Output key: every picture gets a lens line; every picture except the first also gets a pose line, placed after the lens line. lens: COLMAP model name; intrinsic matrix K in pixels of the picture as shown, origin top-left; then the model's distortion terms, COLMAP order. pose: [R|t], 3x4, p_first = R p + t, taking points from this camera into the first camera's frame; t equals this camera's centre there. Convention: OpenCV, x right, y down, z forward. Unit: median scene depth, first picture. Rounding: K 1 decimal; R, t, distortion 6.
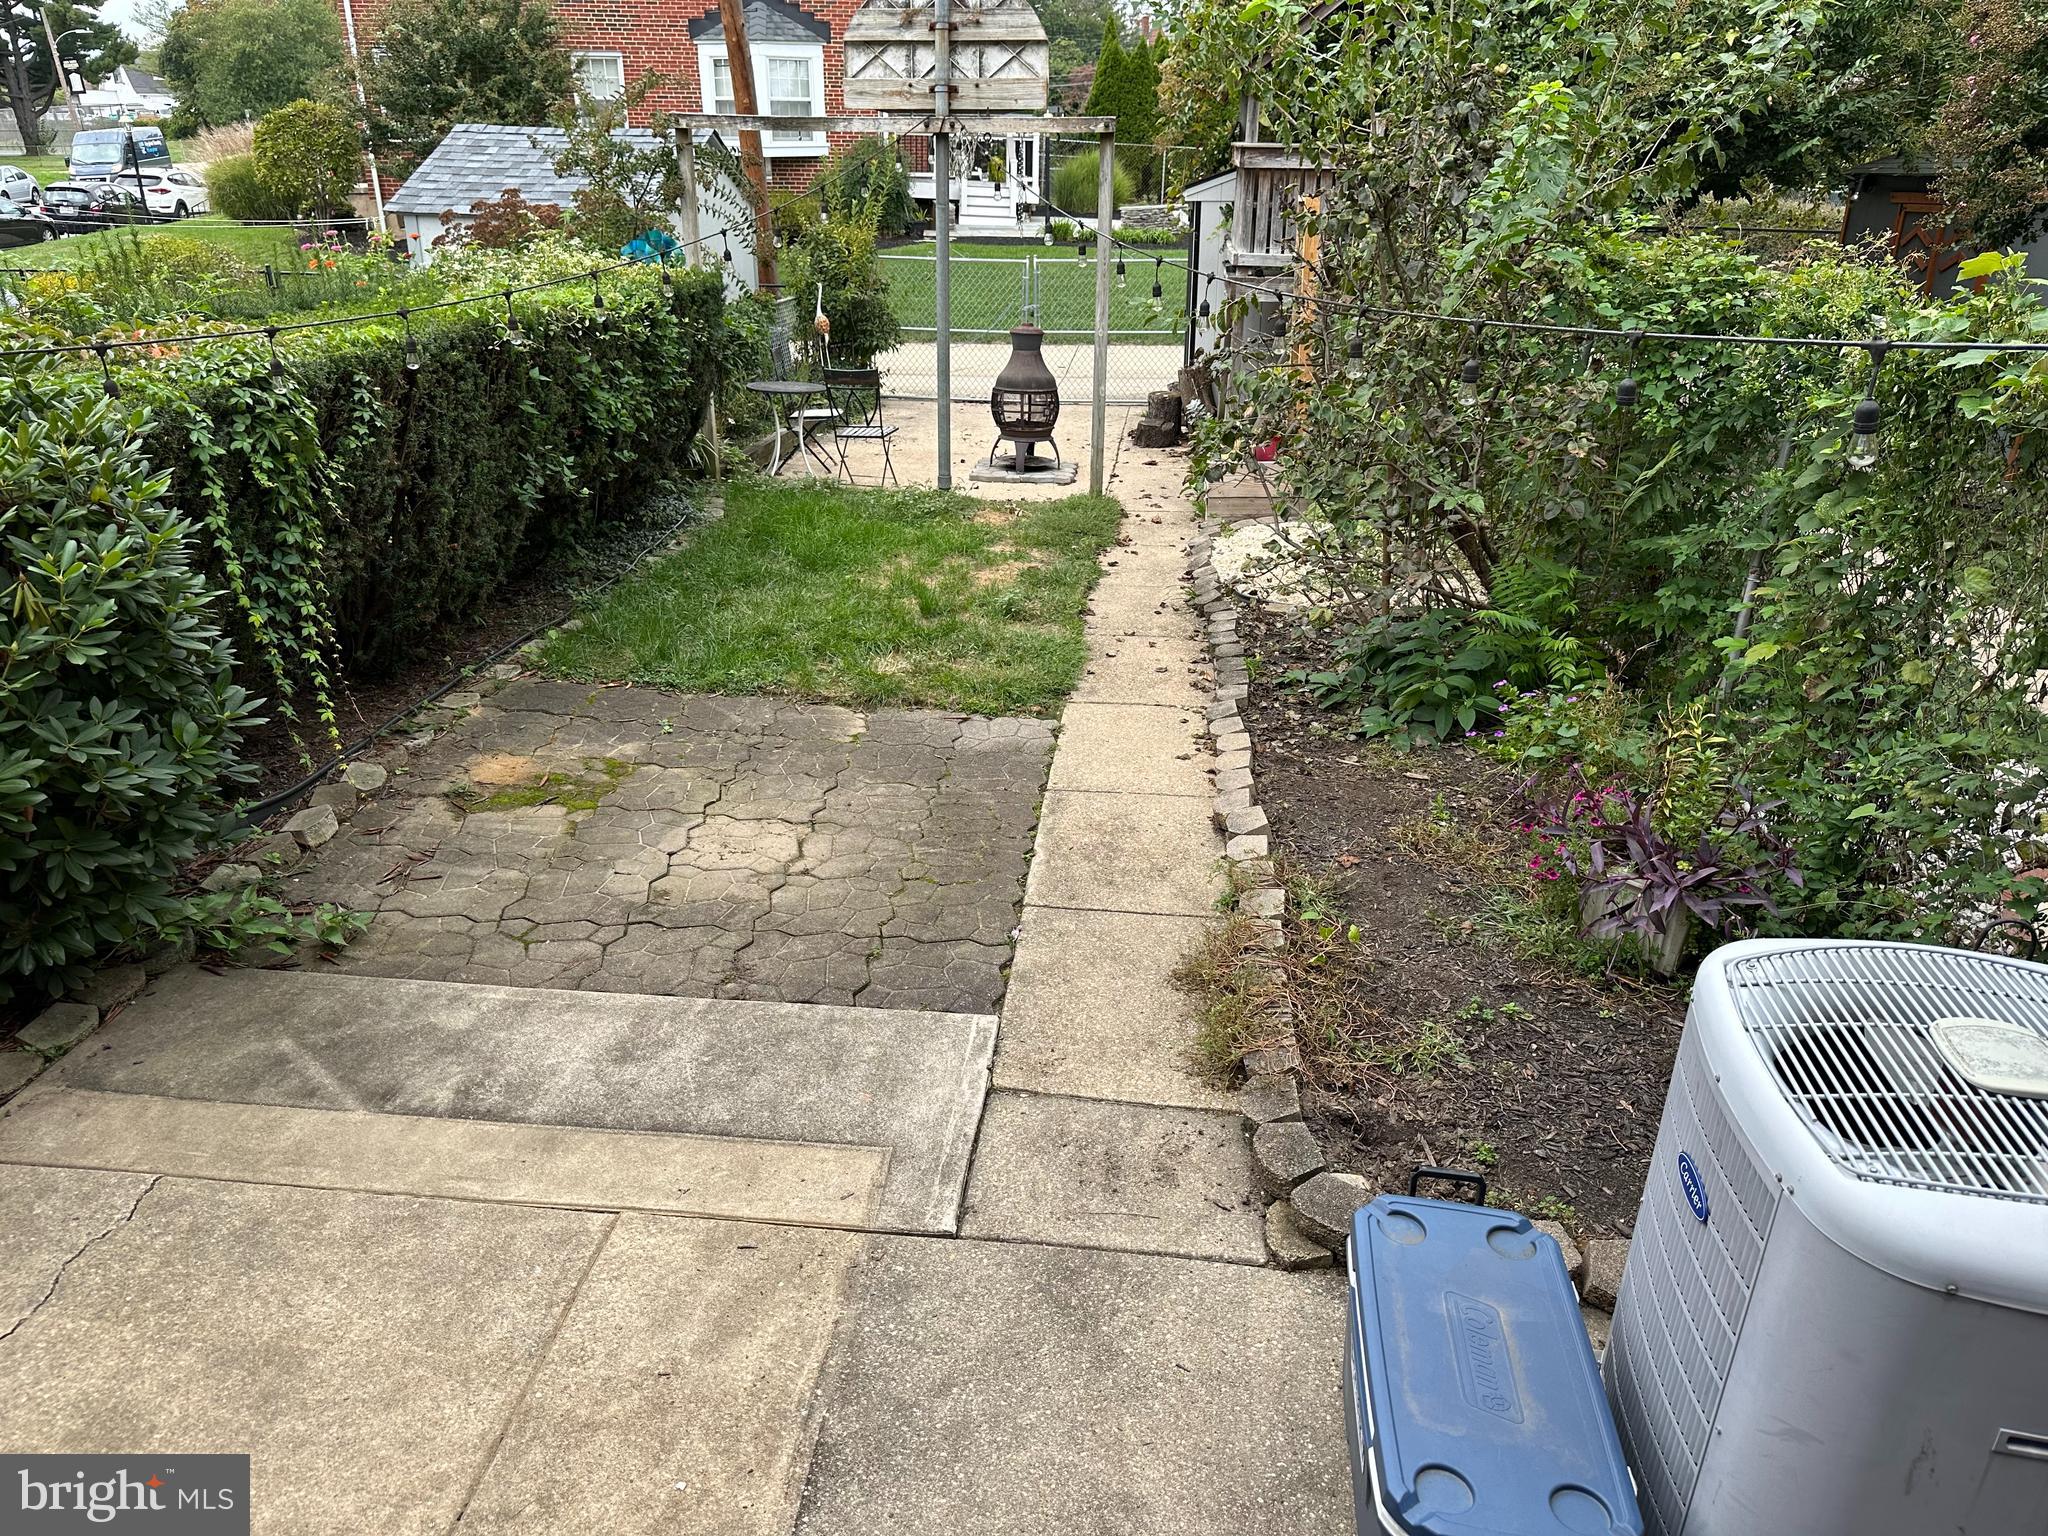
lens RADIAL K [[1439.4, 0, 1016.2], [0, 1439.4, 774.4], [0, 0, 1]] dist [0.152499, -0.266211]
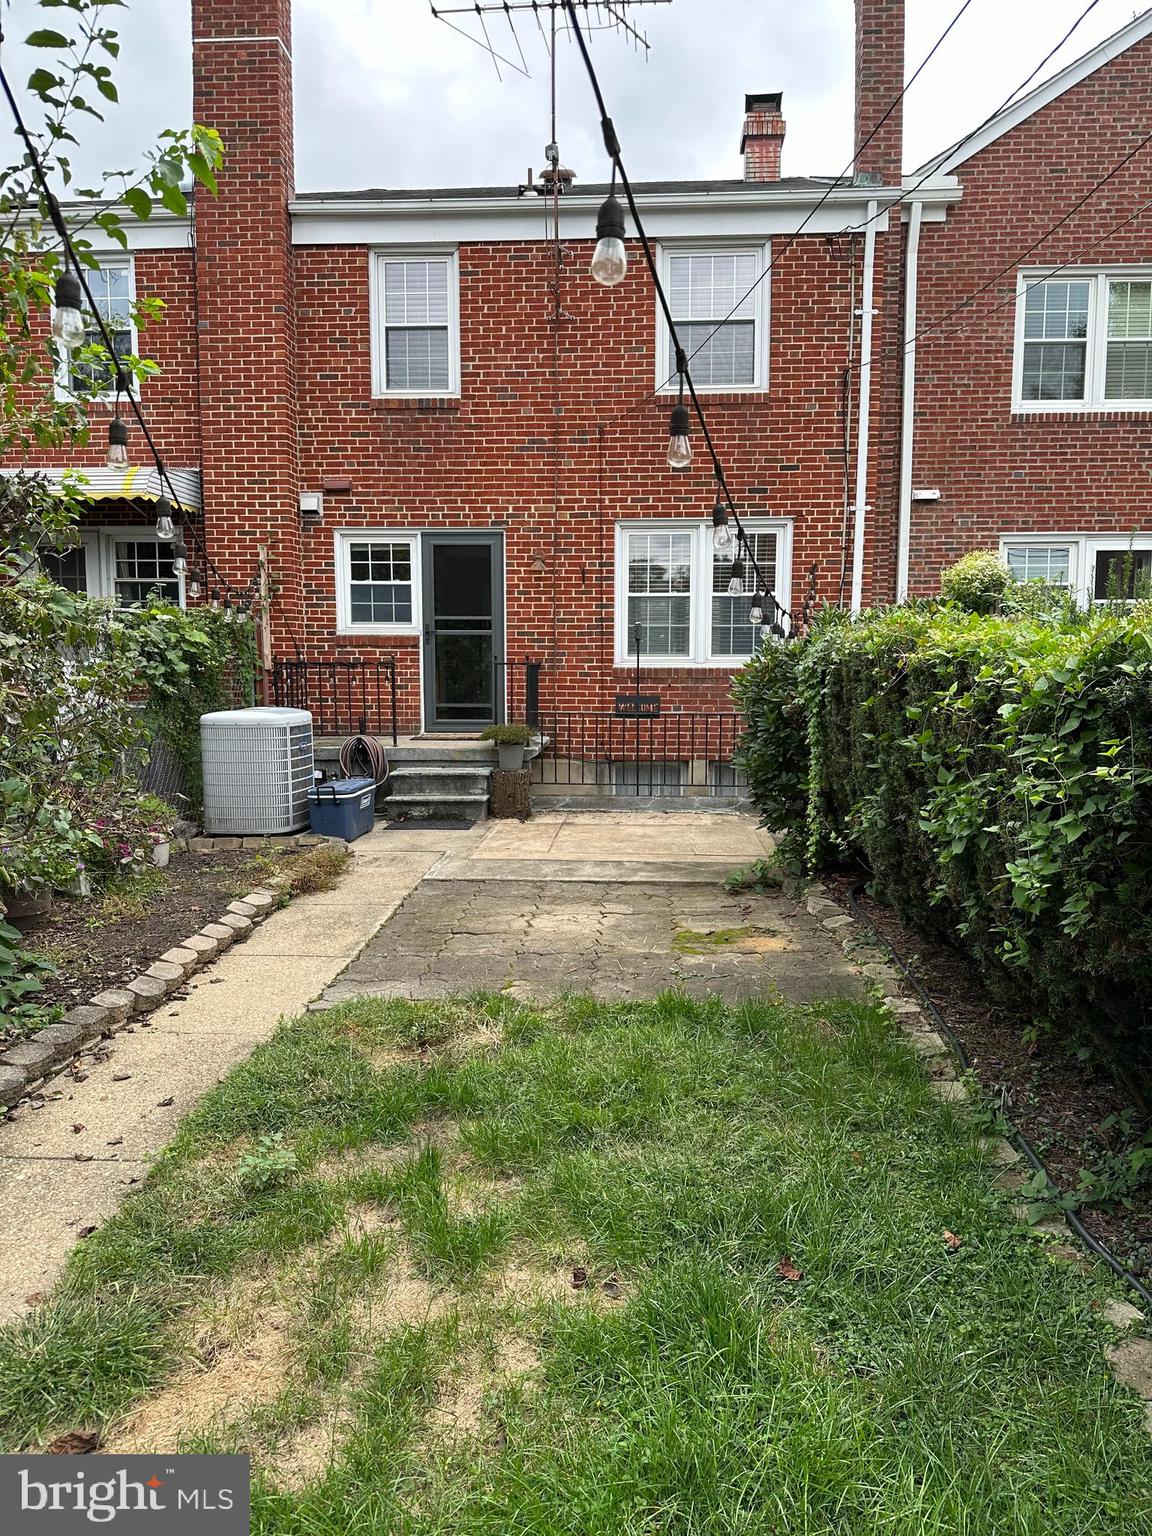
lens RADIAL K [[1079.6, 0, 581.9], [0, 1079.6, 754.0], [0, 0, 1]] dist [0.152499, -0.266211]
pose [[-0.999064, -0.010506, -0.041973, -0.133171], [-0.029396, 0.876619, 0.480286, -0.593046], [0.031749, 0.481070, -0.876107, 1.685116]]
